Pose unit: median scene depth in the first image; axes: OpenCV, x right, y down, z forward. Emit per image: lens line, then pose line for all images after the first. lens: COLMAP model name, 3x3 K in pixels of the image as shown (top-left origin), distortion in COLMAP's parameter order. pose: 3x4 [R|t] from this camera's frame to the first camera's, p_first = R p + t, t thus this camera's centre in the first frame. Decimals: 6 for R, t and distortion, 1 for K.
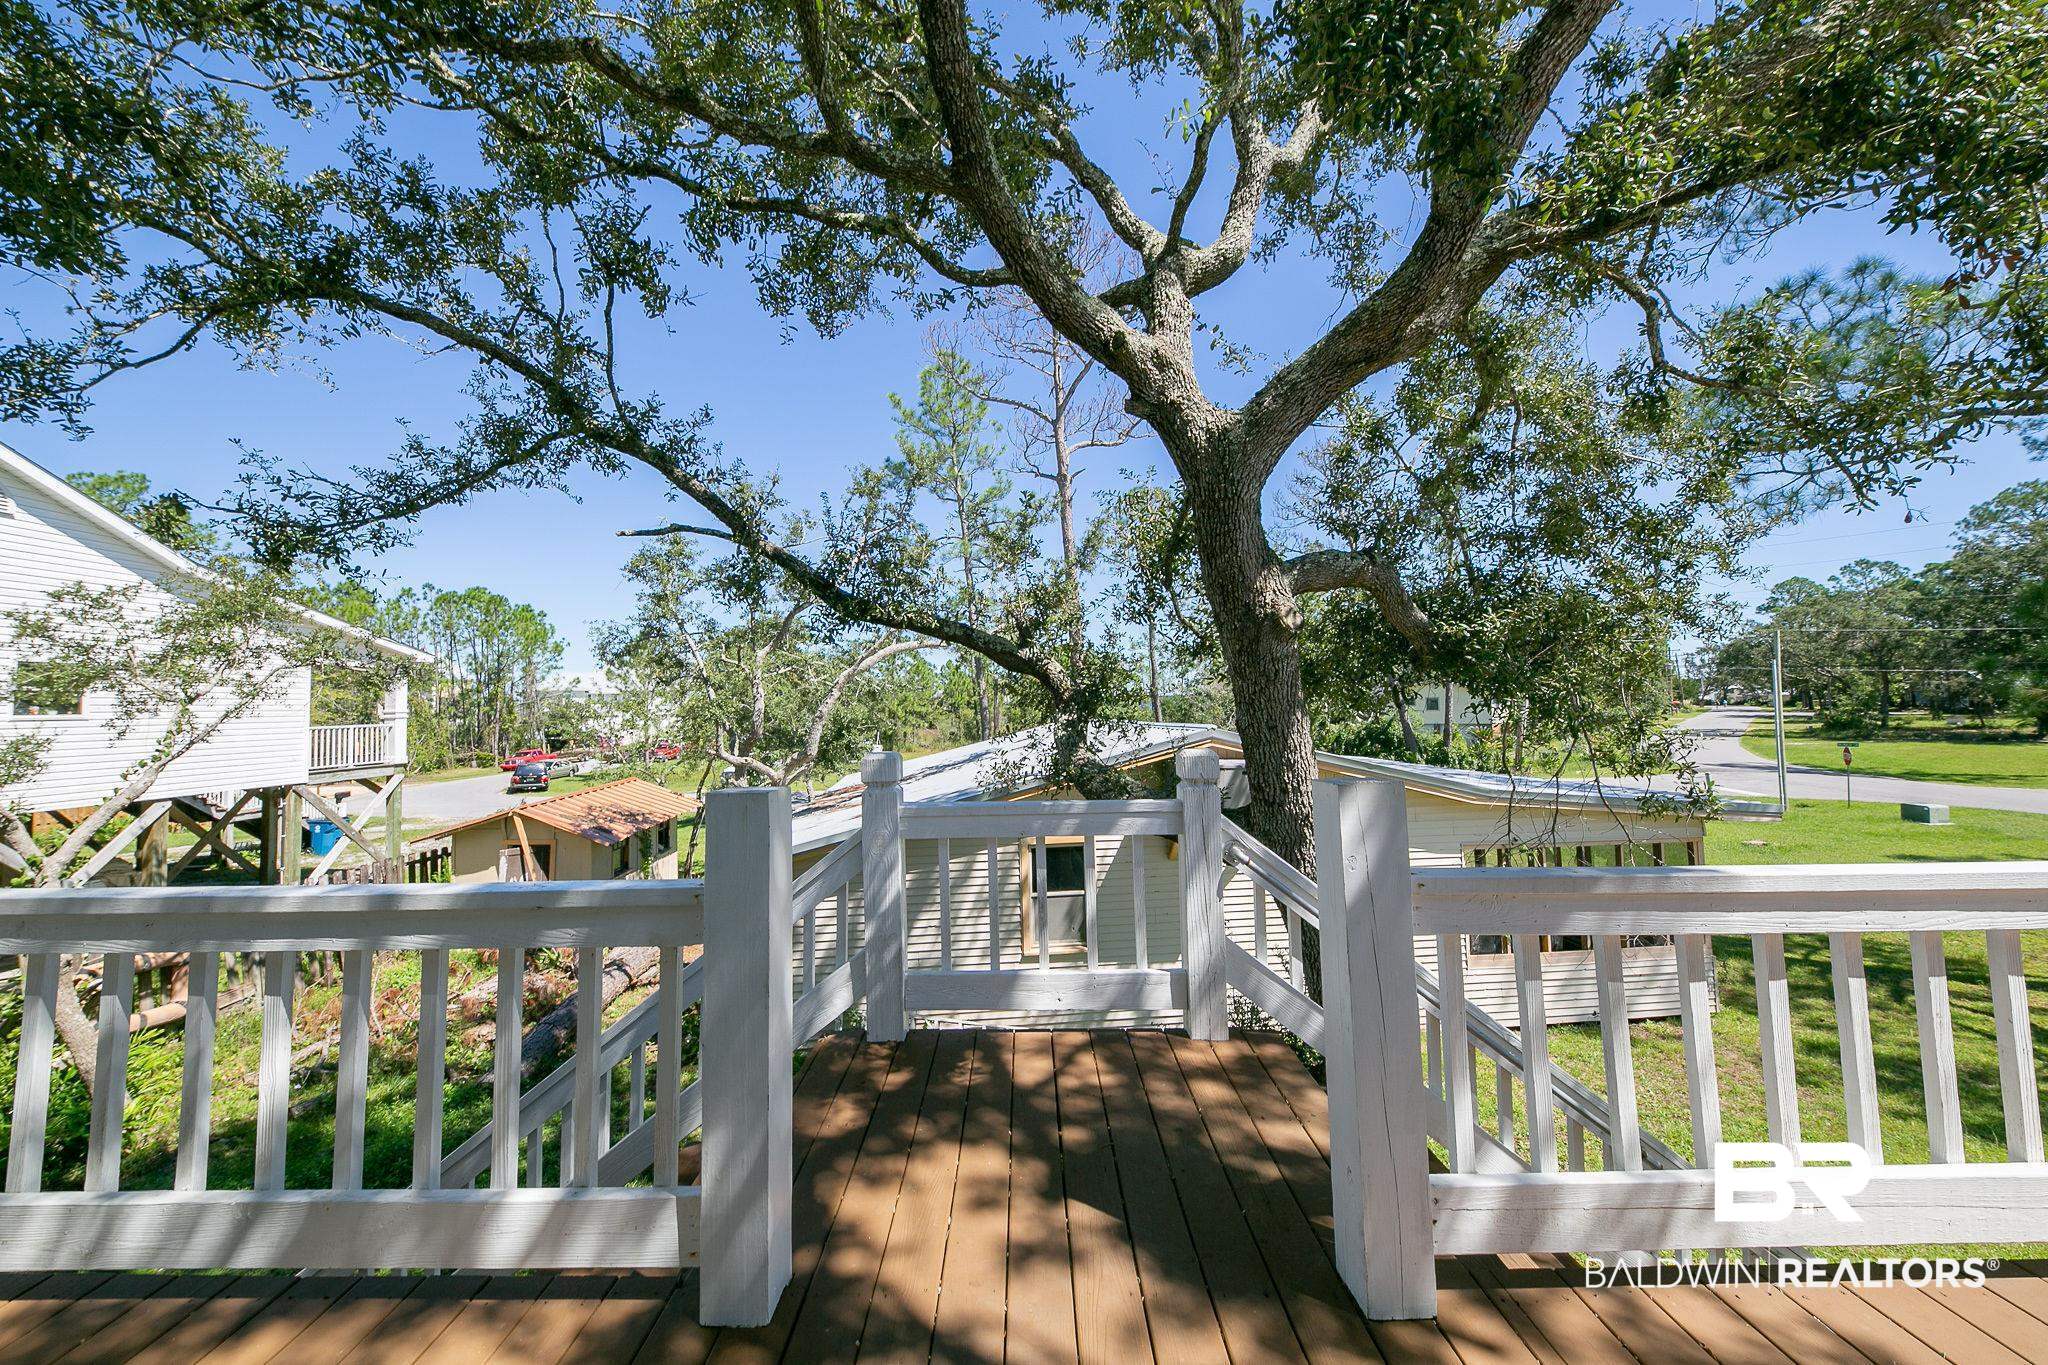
lens RADIAL K [[710.6, 0, 1019.4], [0, 710.6, 677.4], [0, 0, 1]] dist [0.000688, -0.000025]
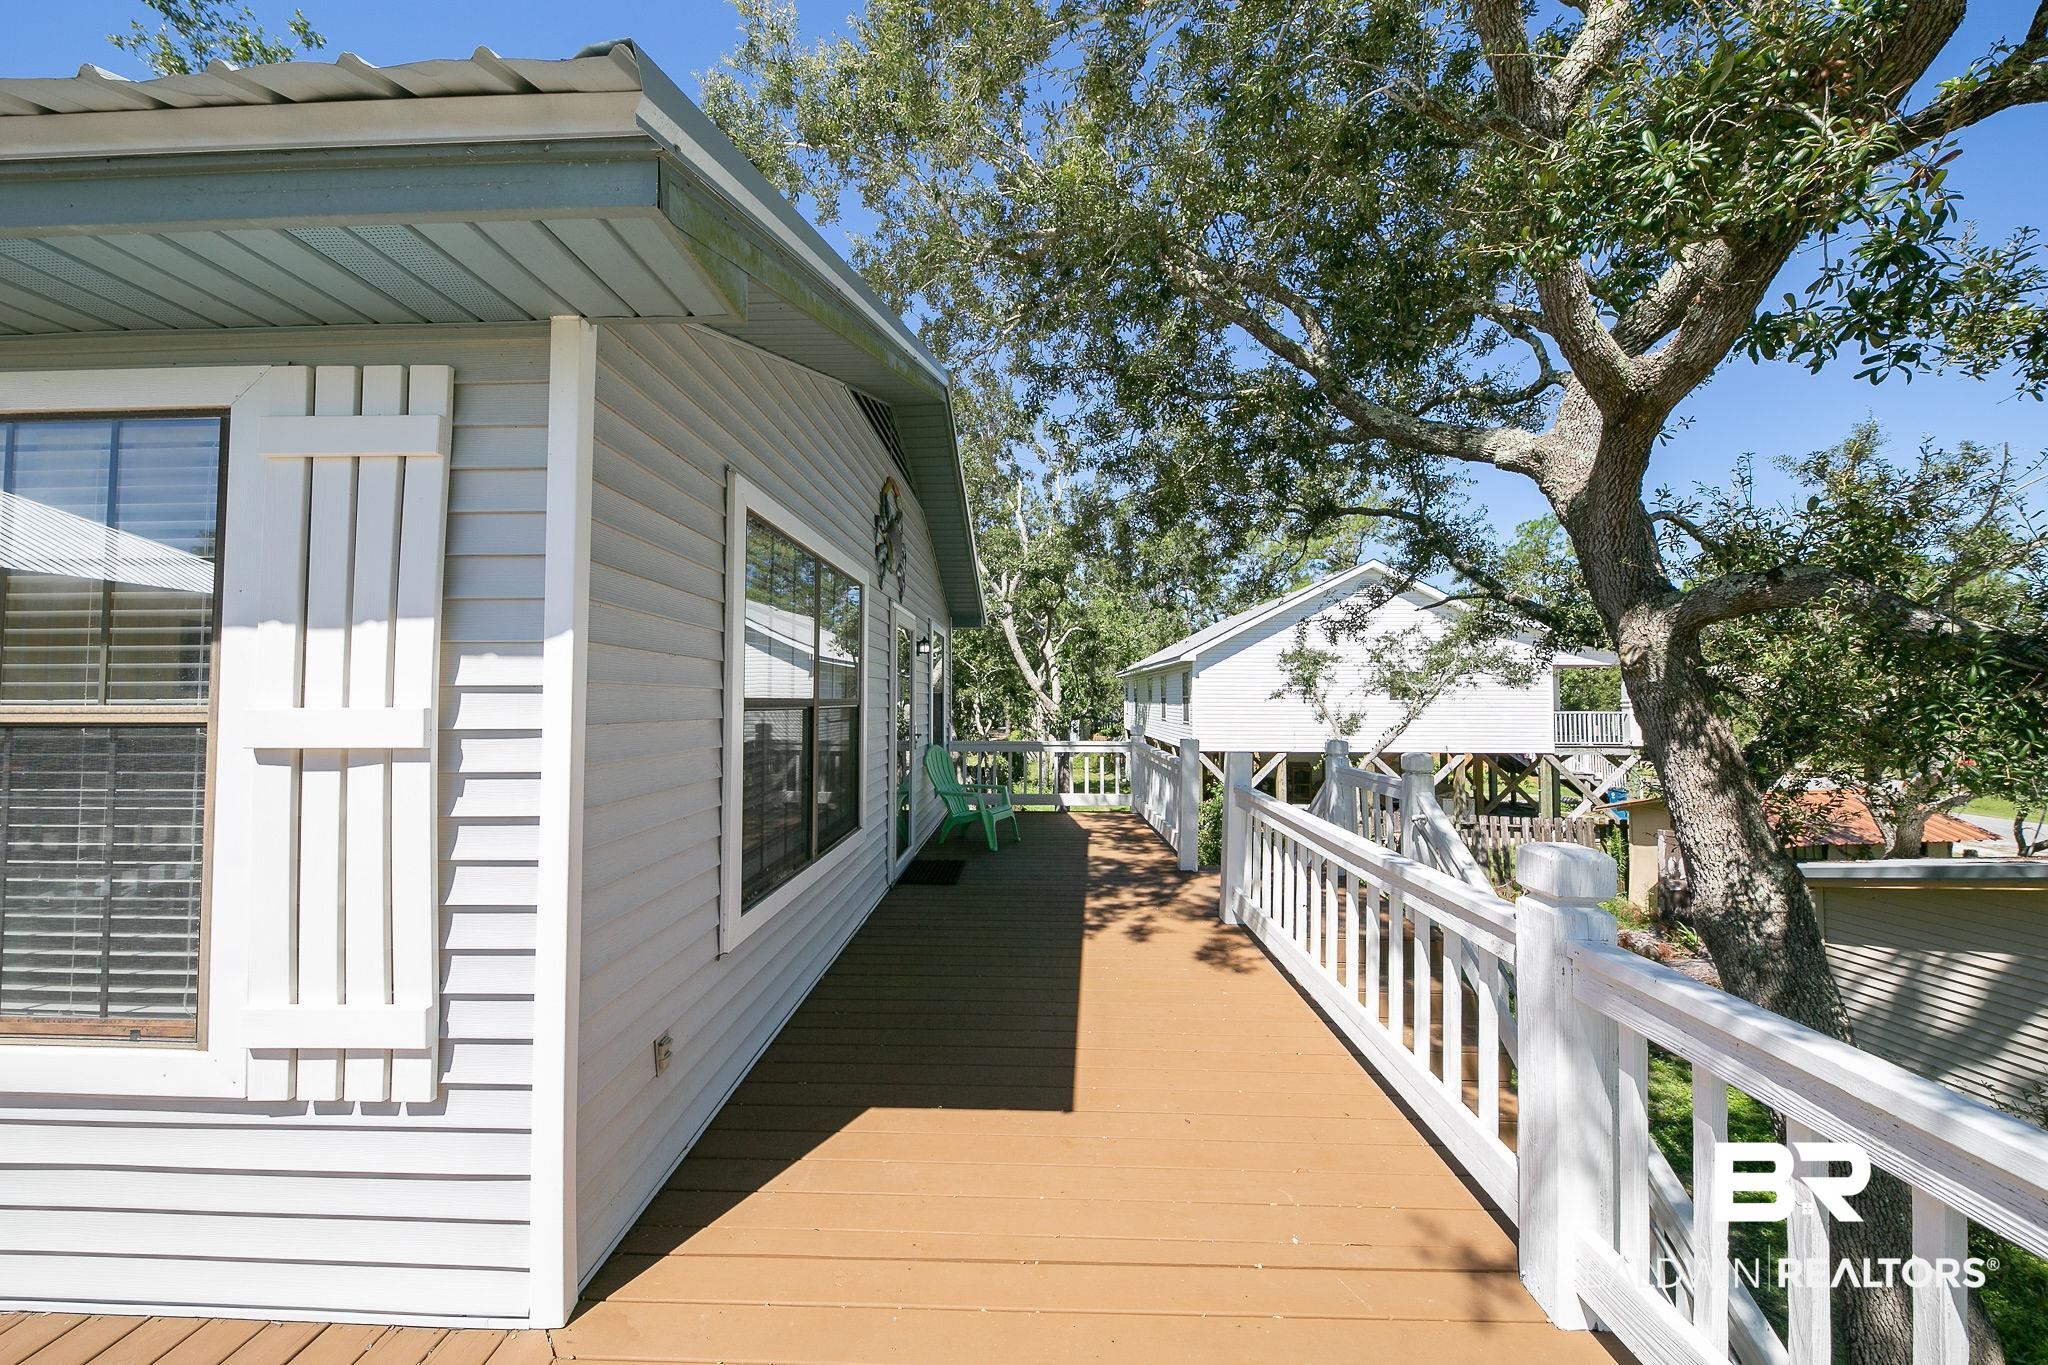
lens RADIAL K [[720.5, 0, 1024.0], [0, 720.5, 682.5], [0, 0, 1]] dist [0.001127, -0.007175]
pose [[-0.022656, -0.003573, -0.999737, 1.262371], [0.035038, 0.999376, -0.004366, -0.054303], [0.999129, -0.035128, -0.022517, 0.079695]]
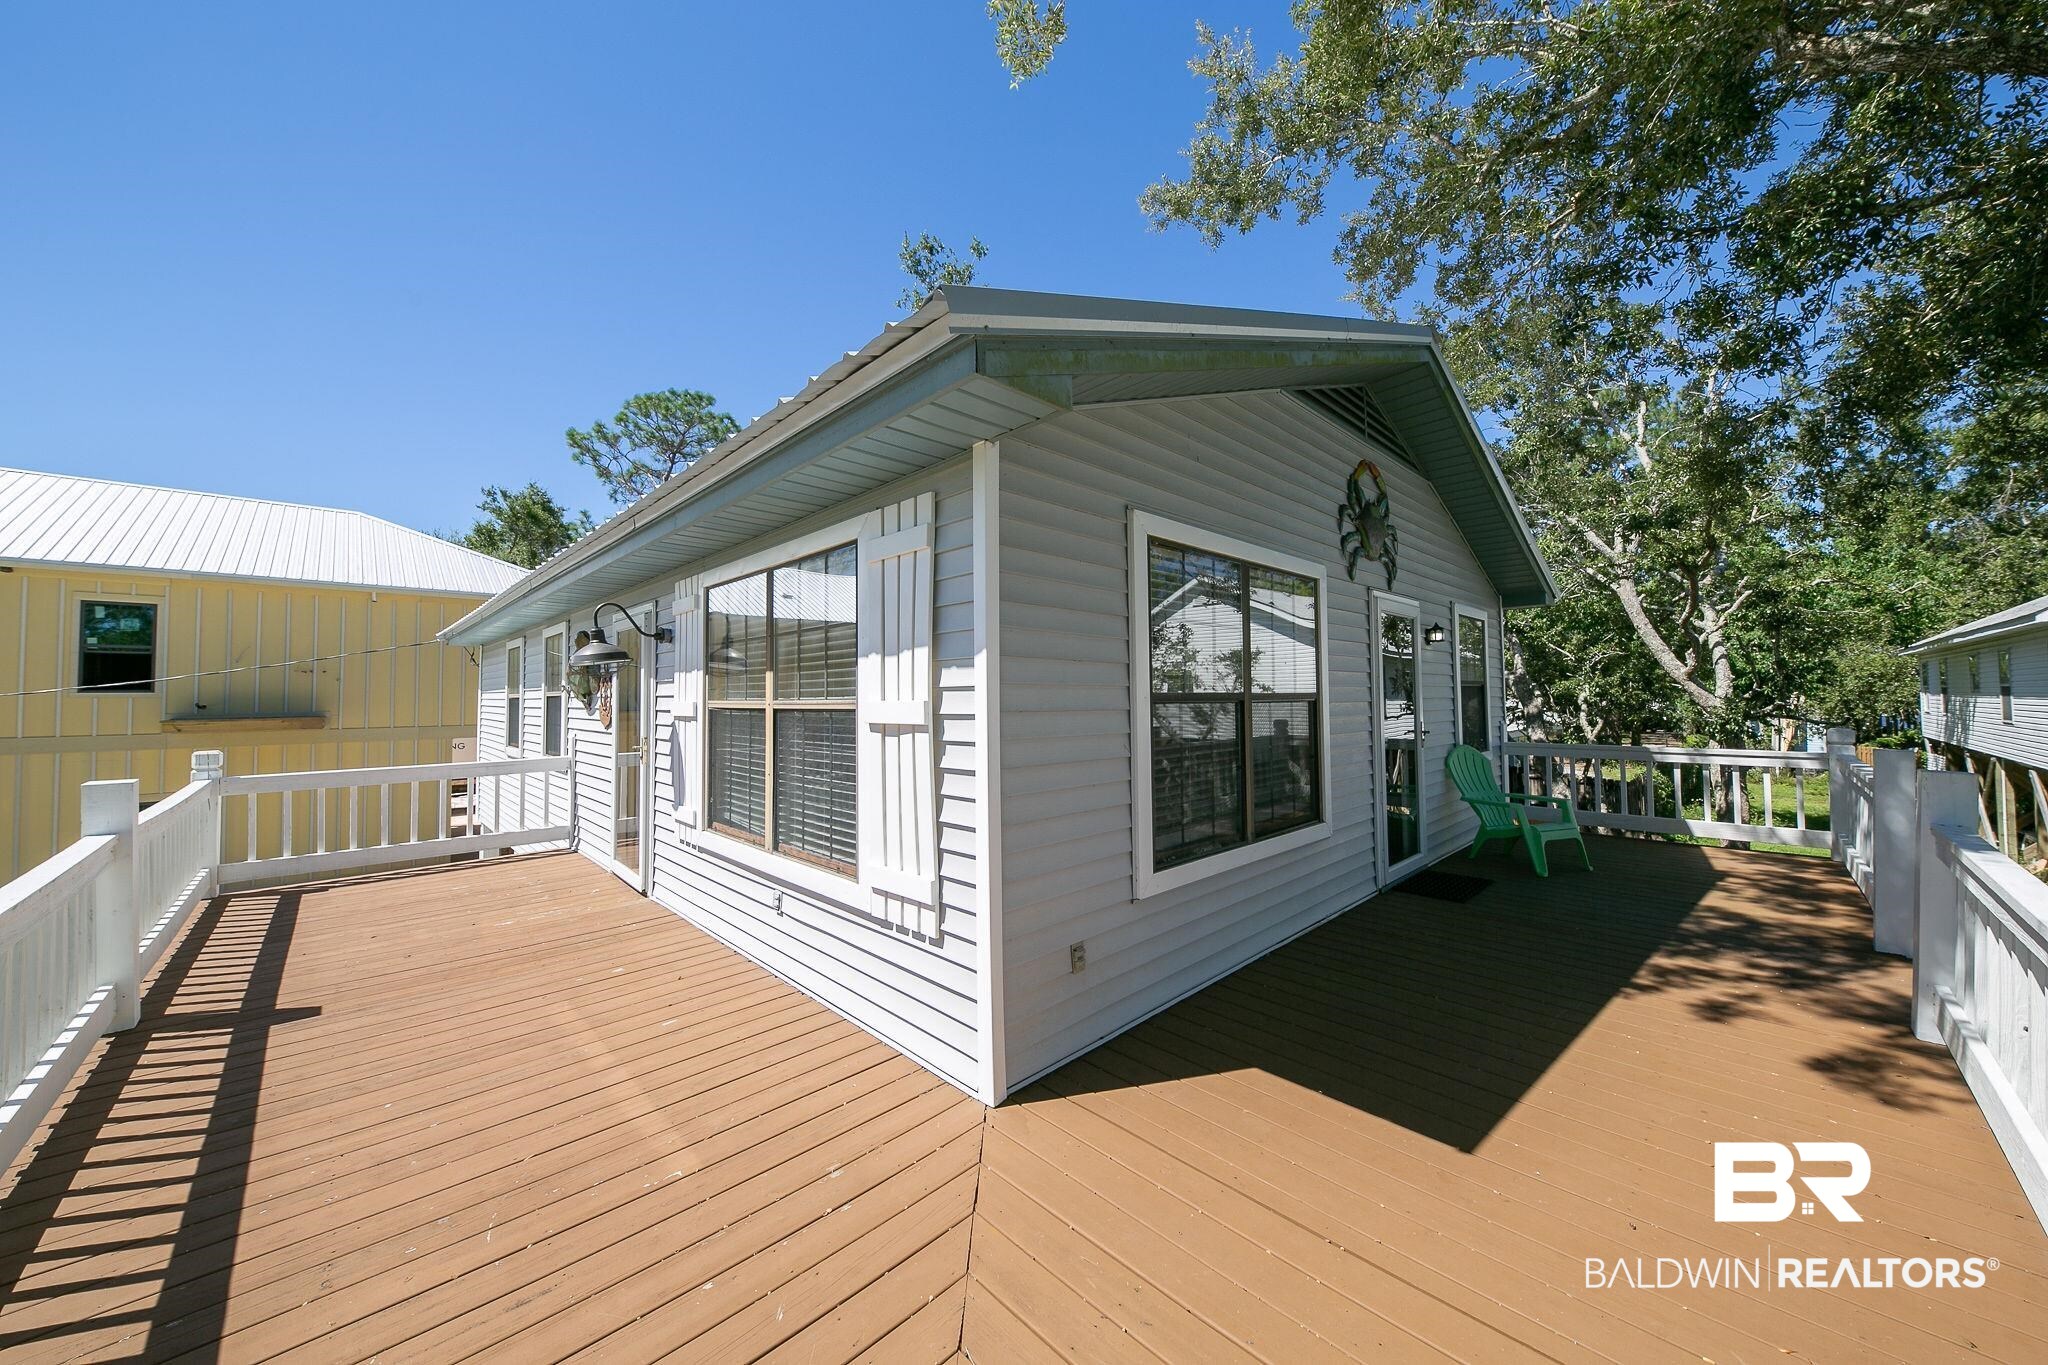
lens RADIAL K [[700.5, 0, 975.3], [0, 700.5, 688.1], [0, 0, 1]] dist [-0.022465, -0.000055]
pose [[-0.751840, 0.016247, -0.659145, 1.263779], [0.046469, 0.998516, -0.028392, -0.045197], [0.657706, -0.051976, -0.751480, 0.245481]]
